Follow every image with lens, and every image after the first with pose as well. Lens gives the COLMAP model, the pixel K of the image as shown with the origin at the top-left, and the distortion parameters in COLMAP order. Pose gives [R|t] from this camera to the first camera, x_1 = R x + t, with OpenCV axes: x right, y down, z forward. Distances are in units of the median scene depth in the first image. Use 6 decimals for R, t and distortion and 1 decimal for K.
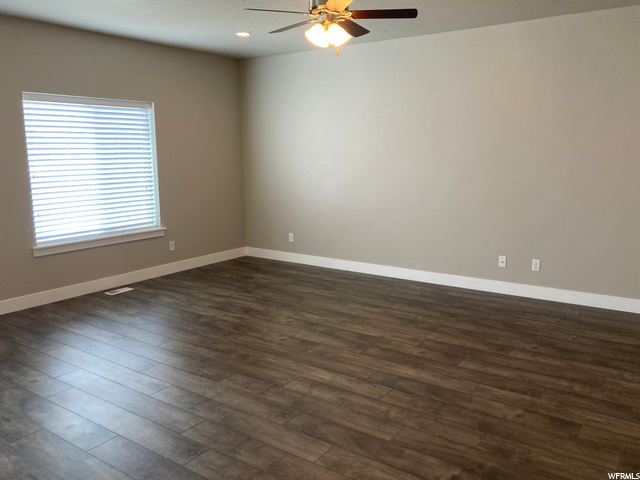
lens RADIAL K [[519.2, 0, 320.0], [0, 519.2, 240.0], [0, 0, 1]] dist [0.012585, -0.002353]
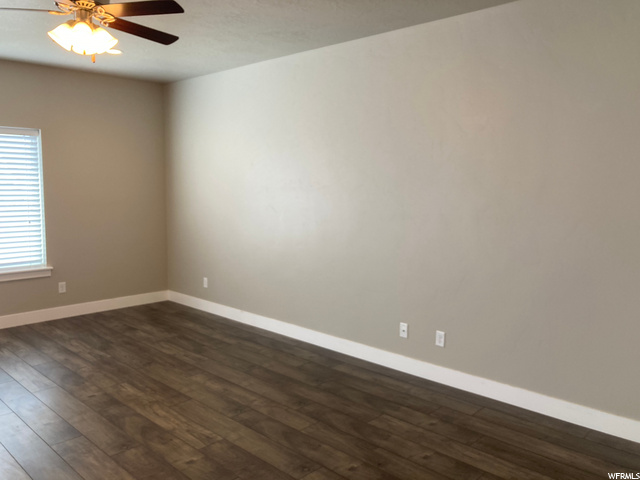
lens RADIAL K [[527.2, 0, 321.5], [0, 527.2, 232.1], [0, 0, 1]] dist [0.012791, -0.004801]
pose [[0.987941, 0.028462, -0.152192, 0.369502], [-0.040080, 0.996466, -0.073820, -0.044252], [0.149553, 0.079030, 0.985590, 0.210286]]
